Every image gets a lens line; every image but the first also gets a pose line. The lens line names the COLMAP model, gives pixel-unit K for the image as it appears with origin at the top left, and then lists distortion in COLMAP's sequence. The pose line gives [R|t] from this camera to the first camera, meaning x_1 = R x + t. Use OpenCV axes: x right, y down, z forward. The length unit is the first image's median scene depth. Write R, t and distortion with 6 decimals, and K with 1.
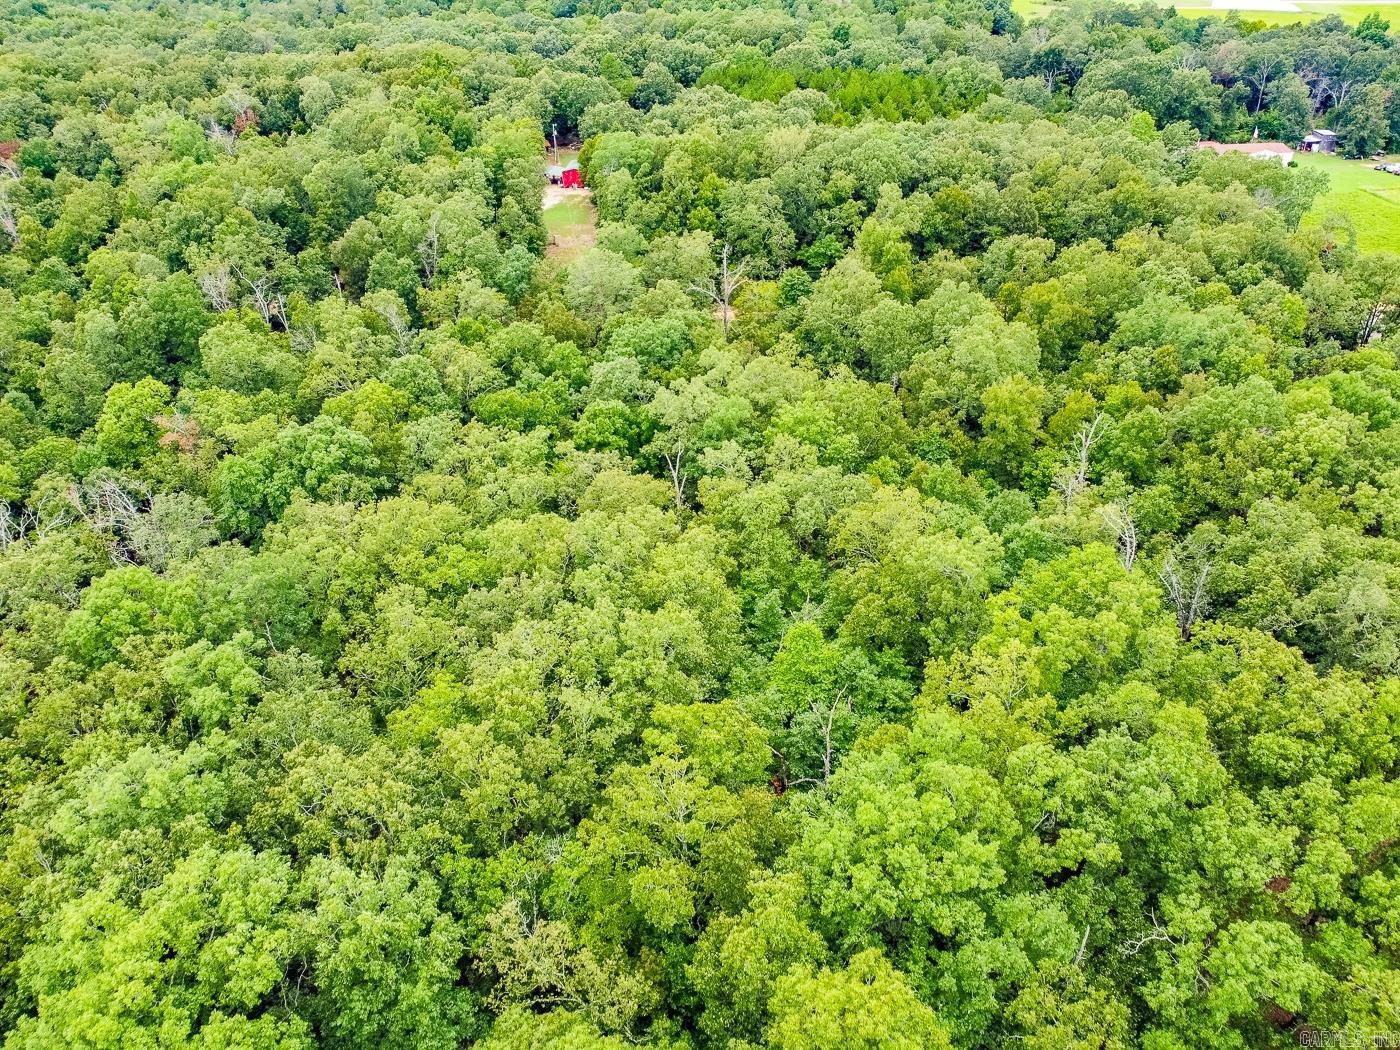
lens RADIAL K [[1040.0, 0, 706.7], [0, 1040.0, 521.9], [0, 0, 1]] dist [0.013547, -0.013235]
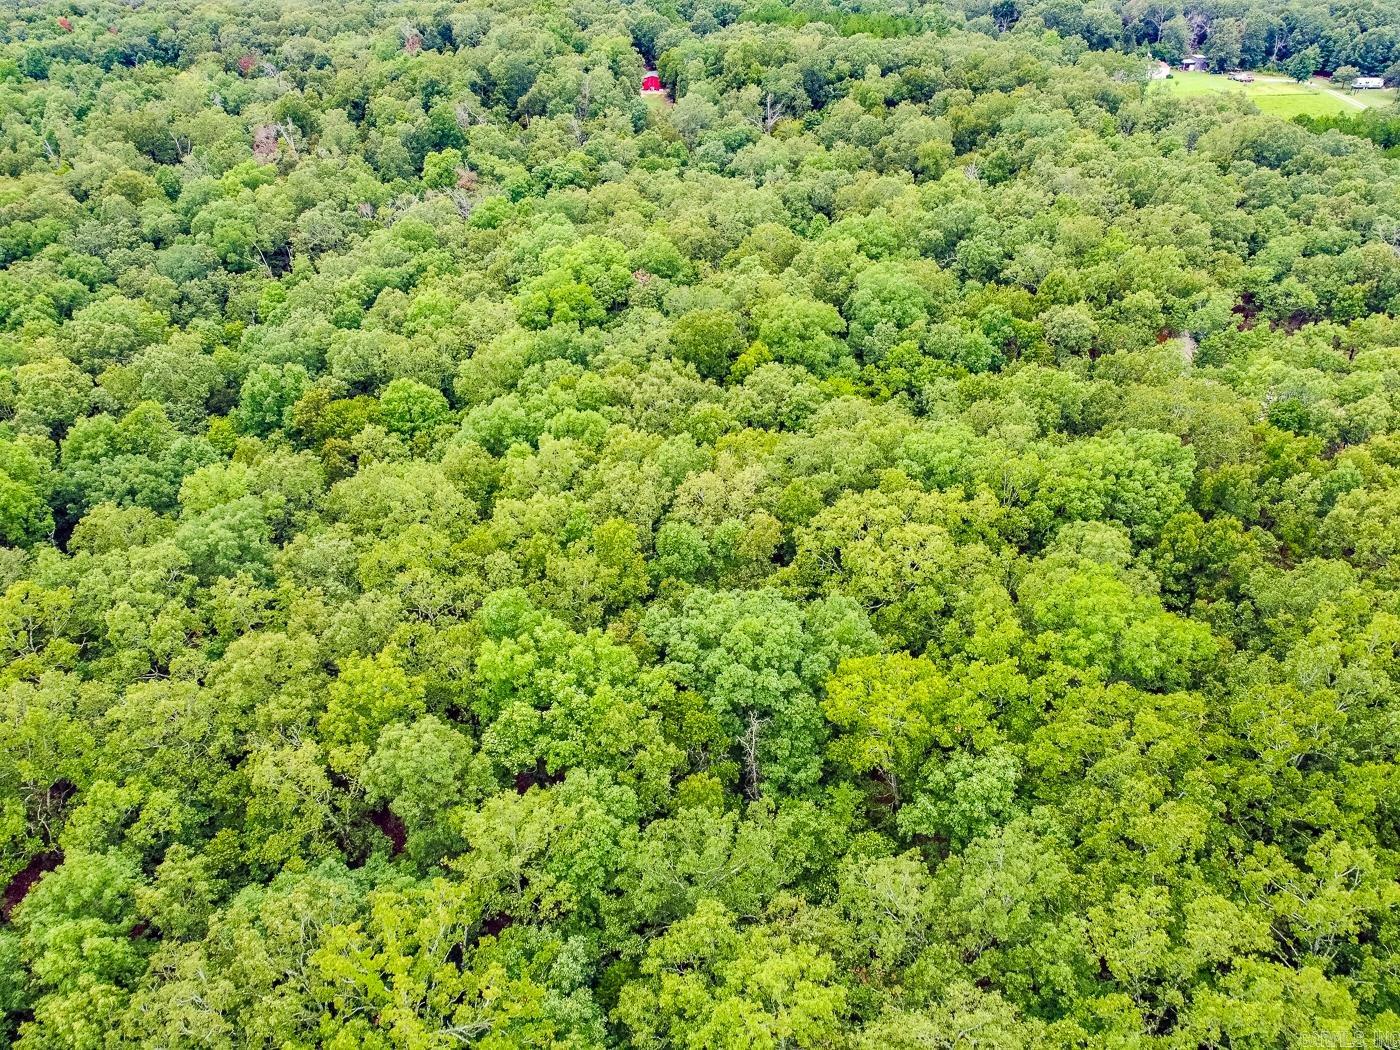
lens RADIAL K [[1040.0, 0, 701.7], [0, 1040.0, 523.9], [0, 0, 1]] dist [0.013547, -0.013235]
pose [[0.999953, 0.005131, -0.008267, -0.060612], [-0.005100, 0.999980, 0.003746, 0.344953], [0.008286, -0.003704, 0.999959, -0.541372]]
